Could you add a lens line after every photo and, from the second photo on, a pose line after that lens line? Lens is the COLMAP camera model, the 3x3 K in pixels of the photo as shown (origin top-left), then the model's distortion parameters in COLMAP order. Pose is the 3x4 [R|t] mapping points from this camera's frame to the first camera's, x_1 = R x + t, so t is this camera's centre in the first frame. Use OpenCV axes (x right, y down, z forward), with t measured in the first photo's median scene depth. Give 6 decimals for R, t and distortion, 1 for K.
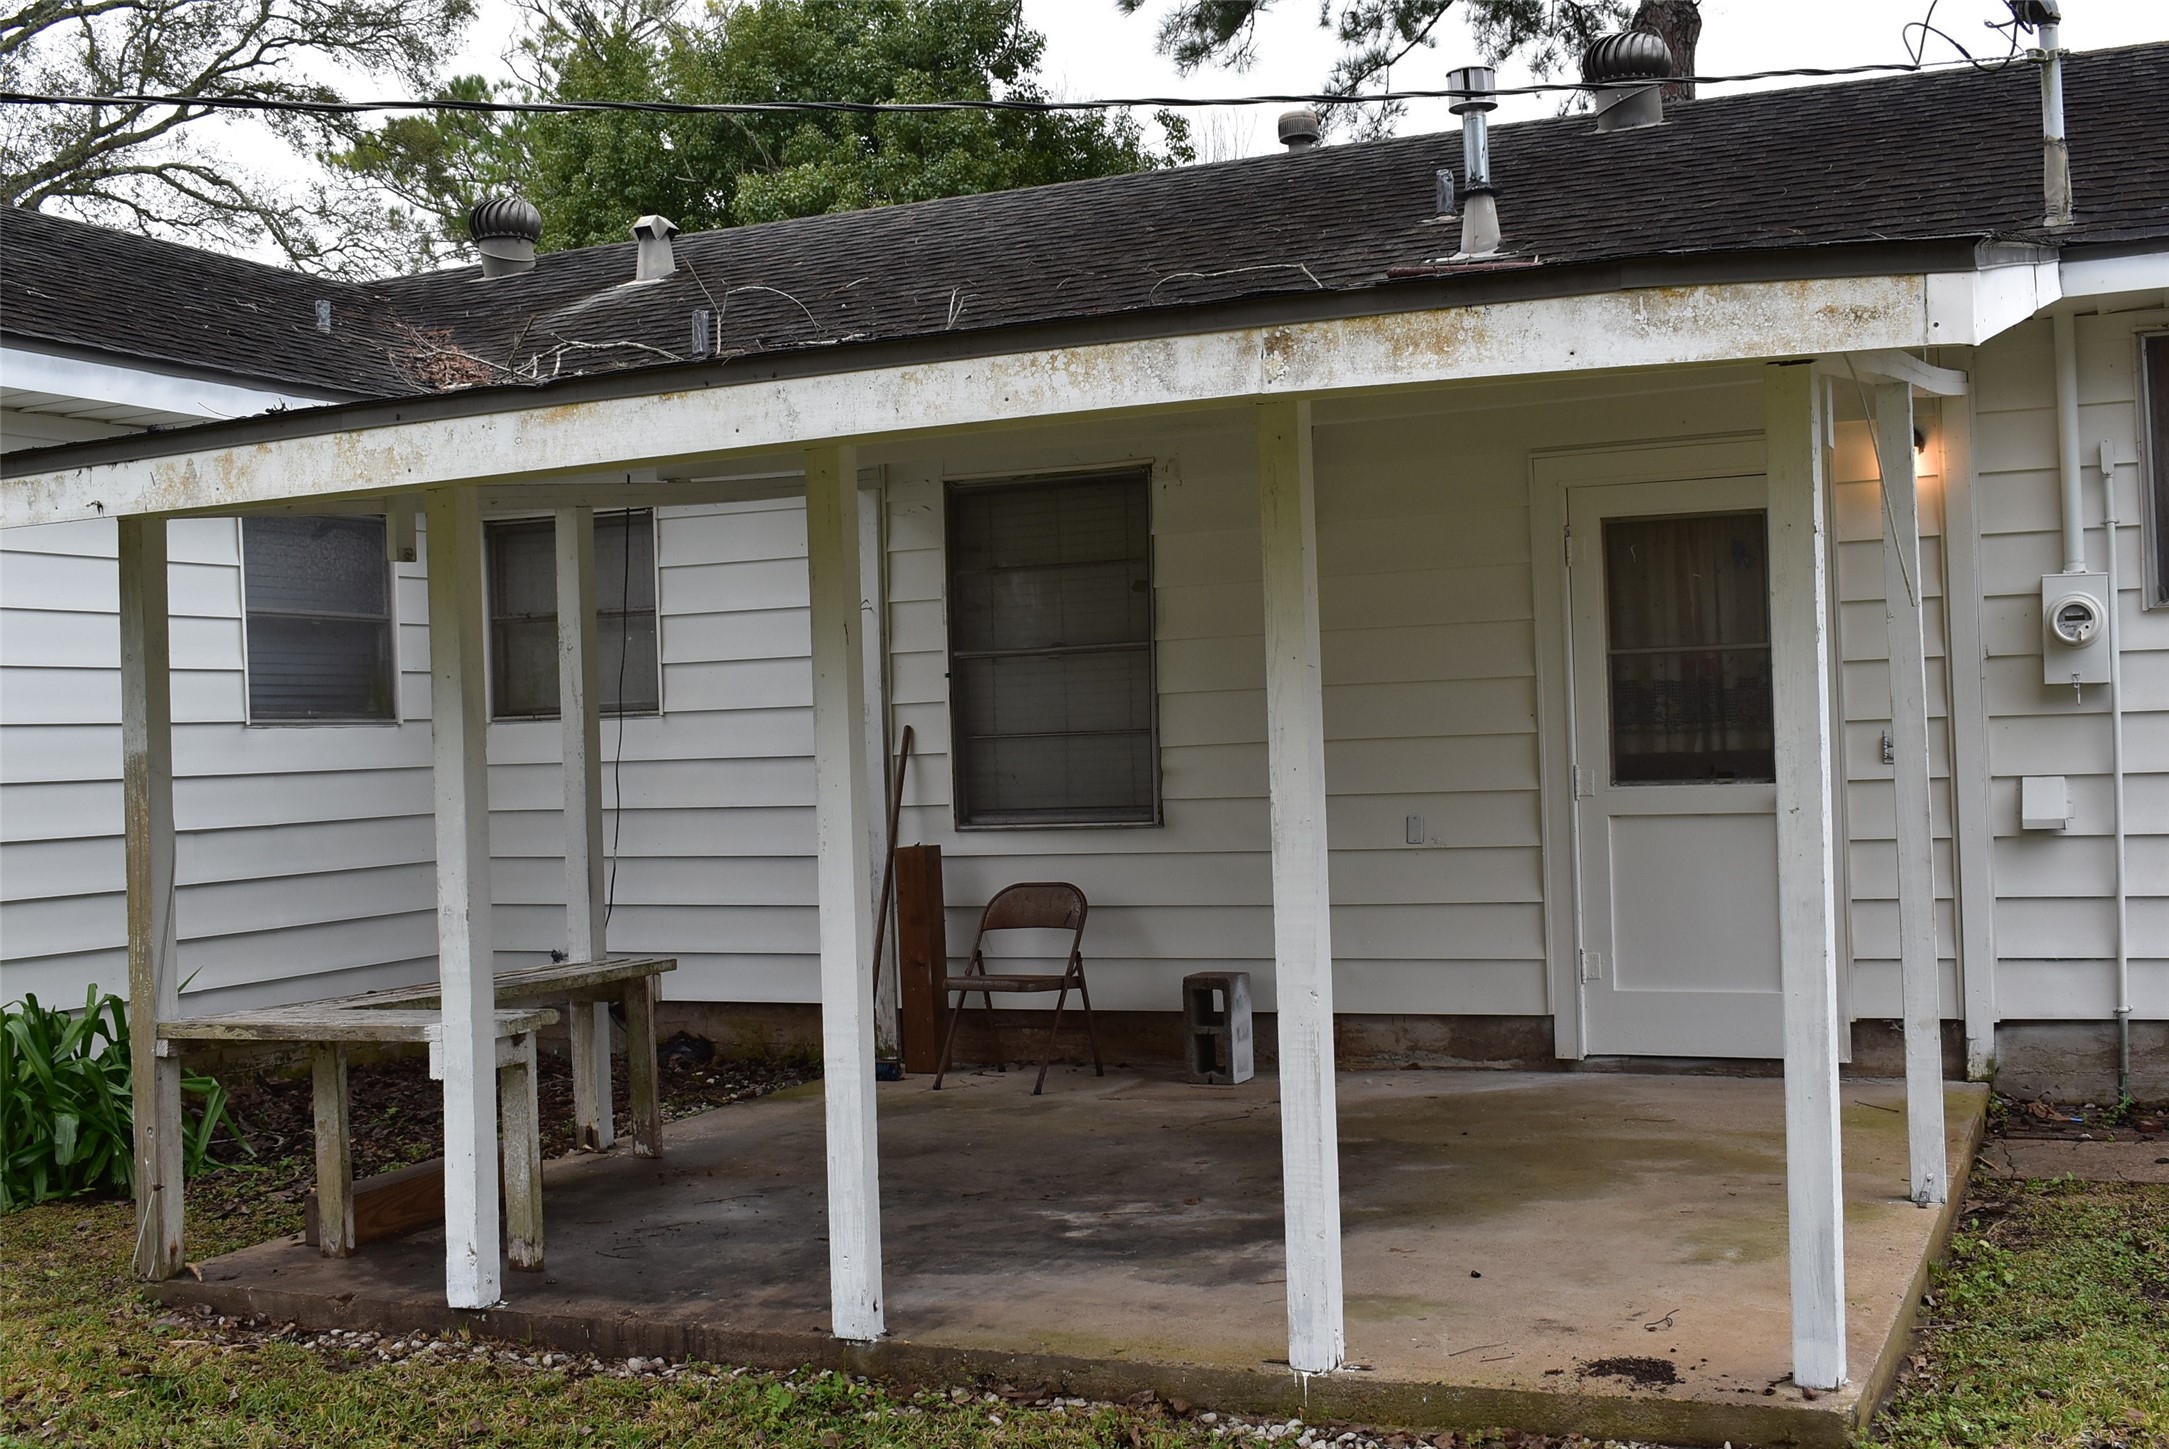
lens RADIAL K [[2421.6, 0, 1084.1], [0, 2421.6, 716.8], [0, 0, 1]] dist [-0.058608, 0.005580]
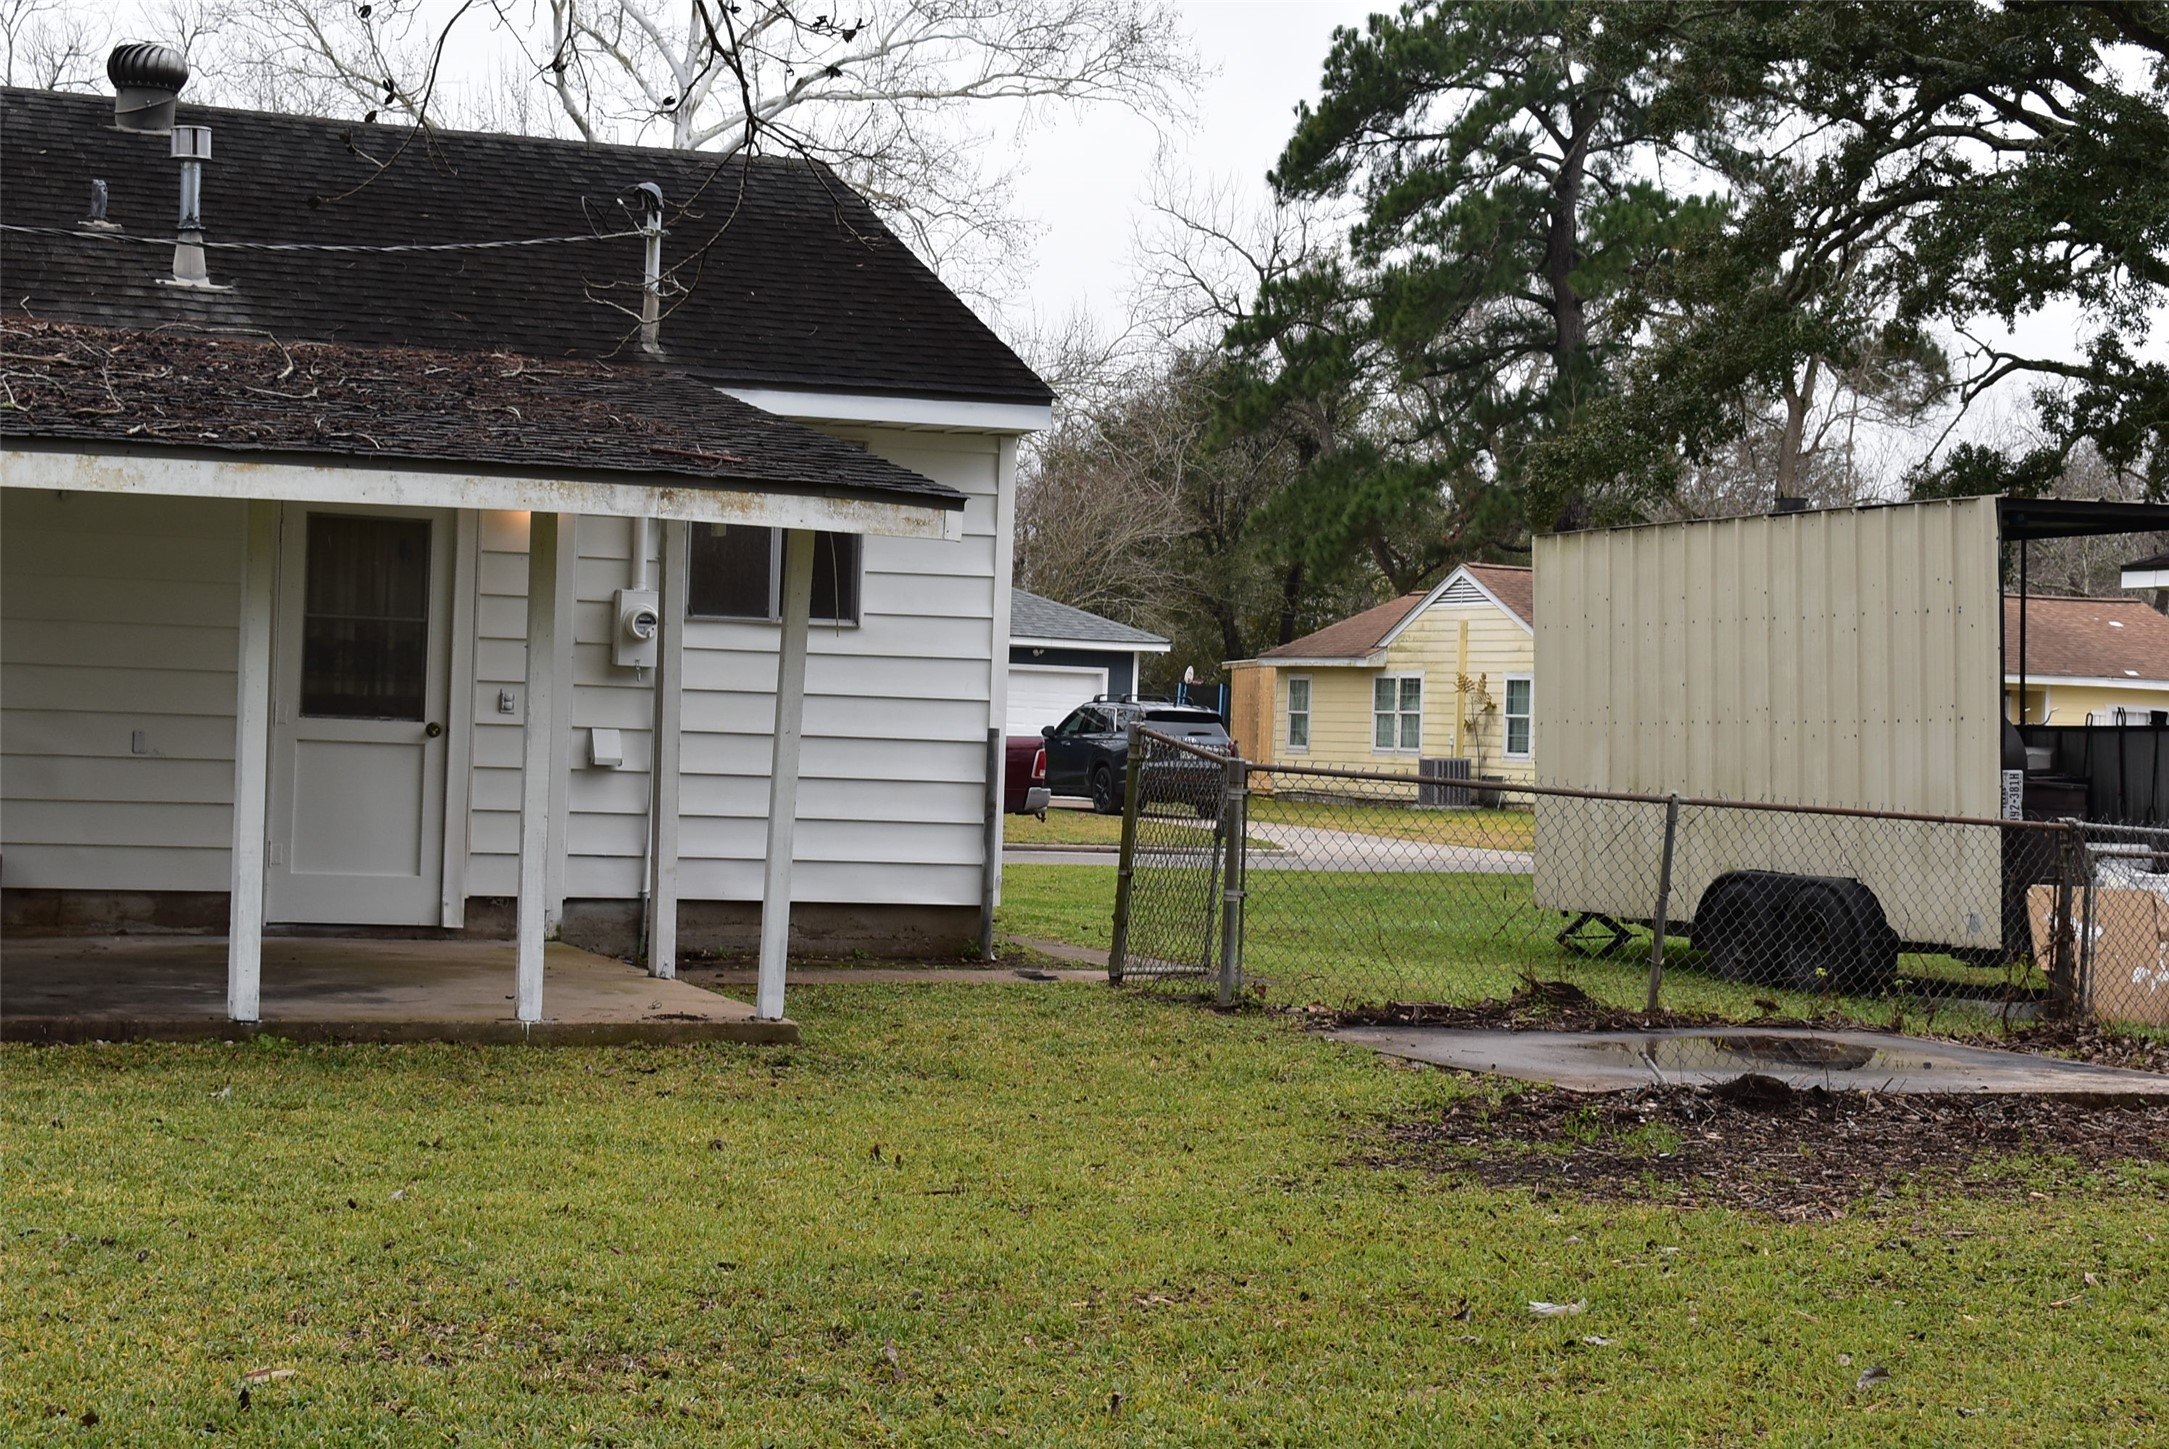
lens RADIAL K [[3937.3, 0, 1084.5], [0, 3937.3, 724.5], [0, 0, 1]] dist [0.022771, 0.099216]
pose [[0.702419, 0.059581, 0.709265, -1.073898], [-0.071251, 0.997371, -0.013220, 0.033062], [-0.708188, -0.041250, 0.704818, -0.867204]]
